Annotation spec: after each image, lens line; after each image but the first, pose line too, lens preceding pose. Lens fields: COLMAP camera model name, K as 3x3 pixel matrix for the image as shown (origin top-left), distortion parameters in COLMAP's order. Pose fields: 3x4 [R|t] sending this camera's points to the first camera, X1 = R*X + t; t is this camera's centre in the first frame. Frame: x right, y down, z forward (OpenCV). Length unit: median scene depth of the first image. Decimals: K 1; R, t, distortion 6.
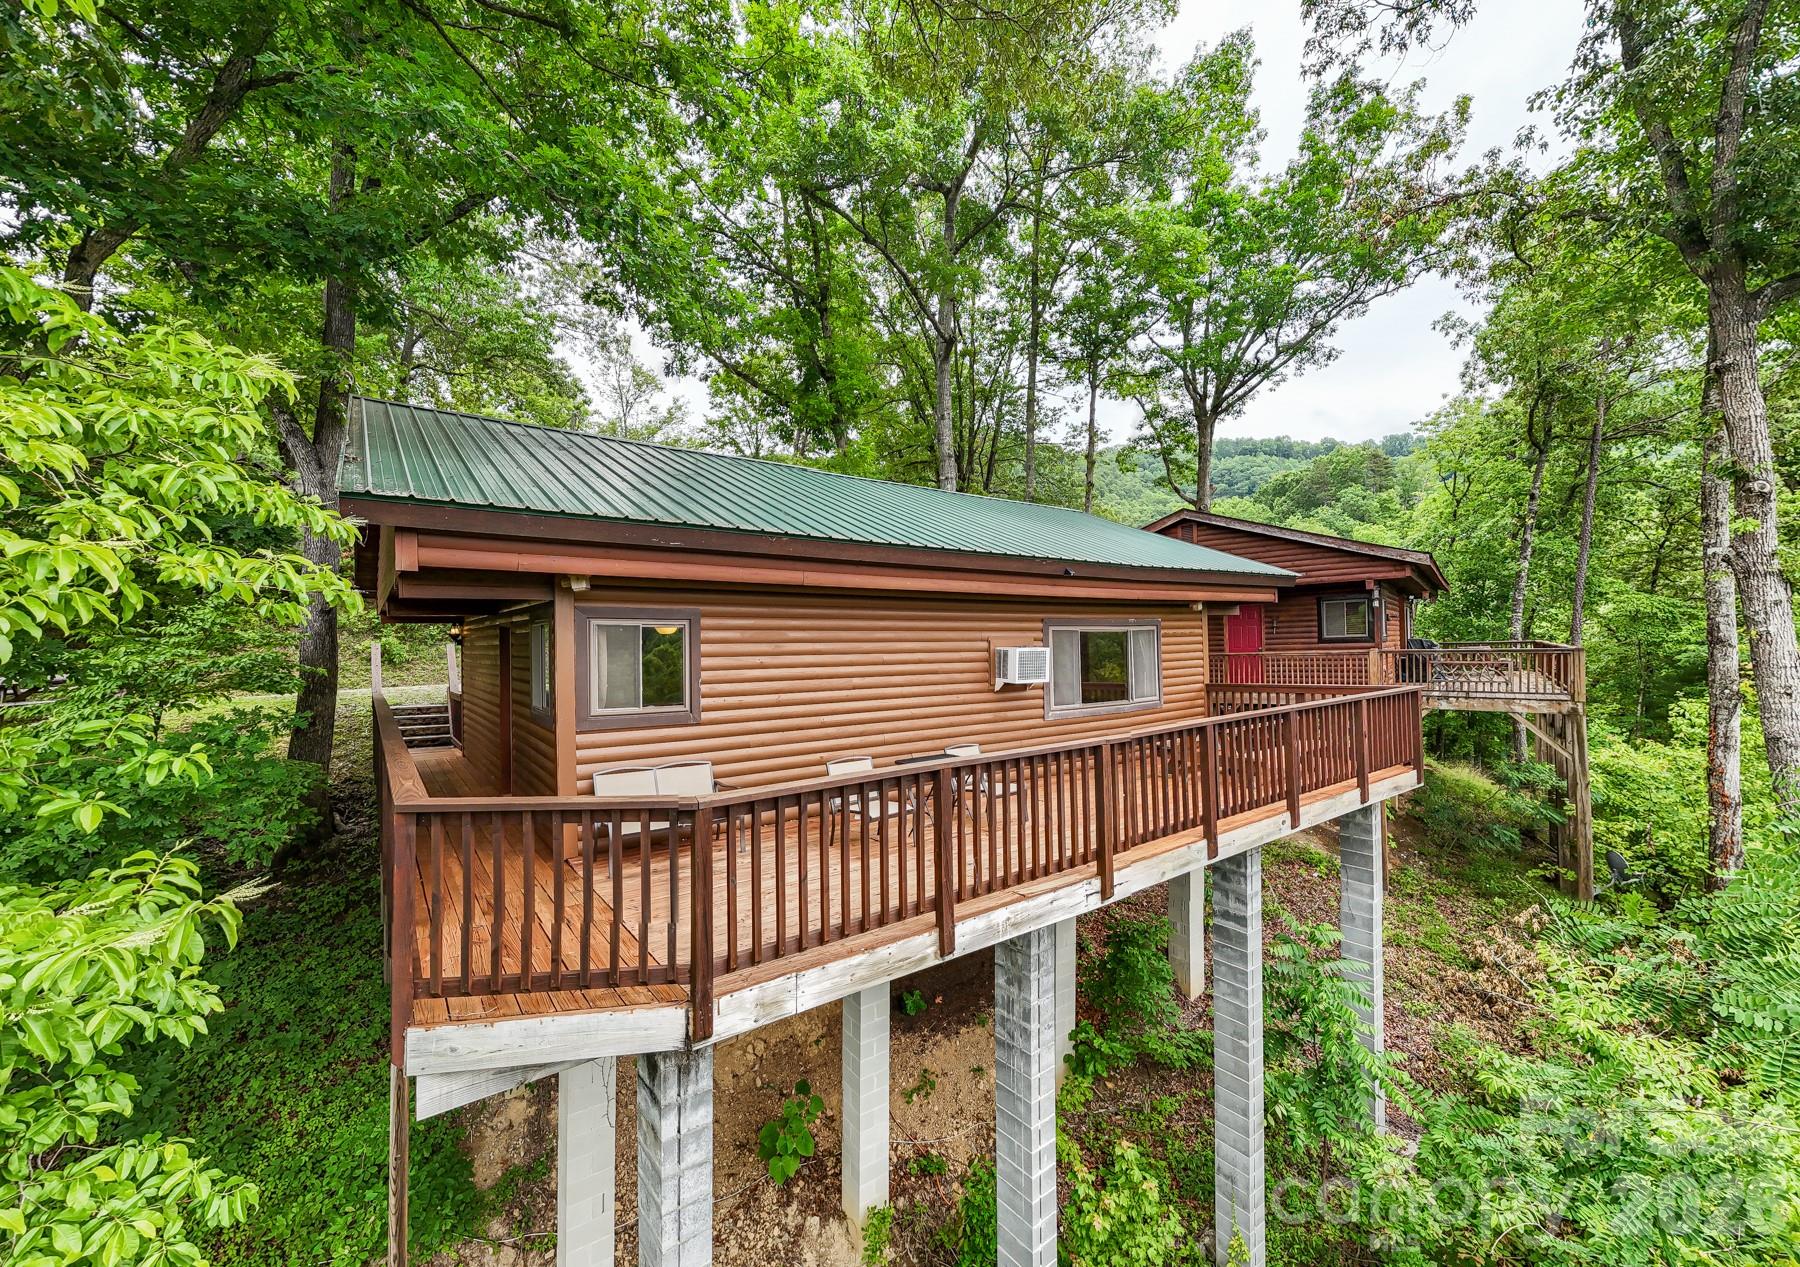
lens RADIAL K [[745.3, 0, 905.6], [0, 745.3, 630.2], [0, 0, 1]] dist [-0.004070, 0.000196]
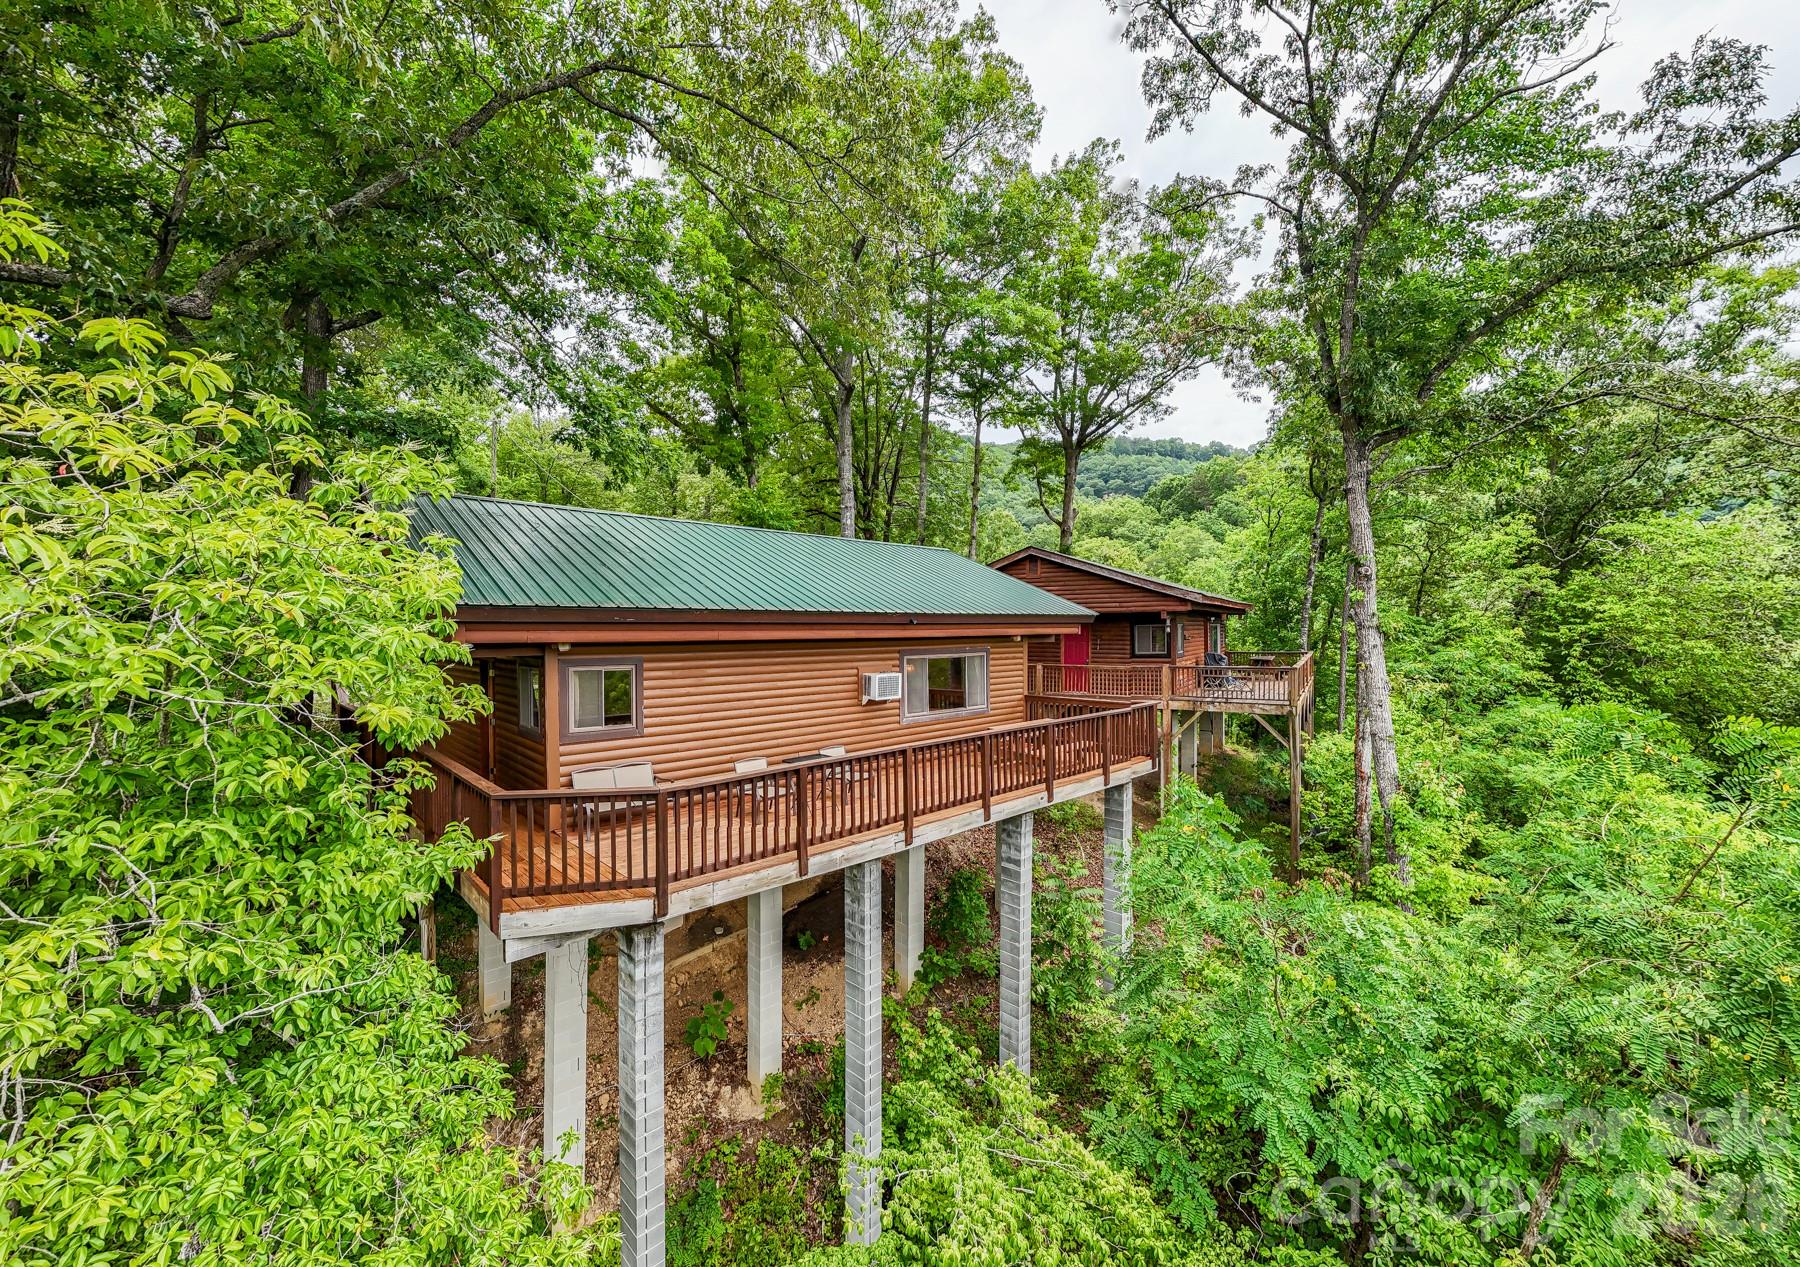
lens RADIAL K [[725.6, 0, 899.3], [0, 725.6, 641.6], [0, 0, 1]] dist [0.013476, 0.000969]
pose [[0.994485, 0.002762, 0.104845, 0.056931], [-0.006099, 0.999484, 0.031521, -0.090858], [-0.104704, -0.031987, 0.993989, -0.385466]]
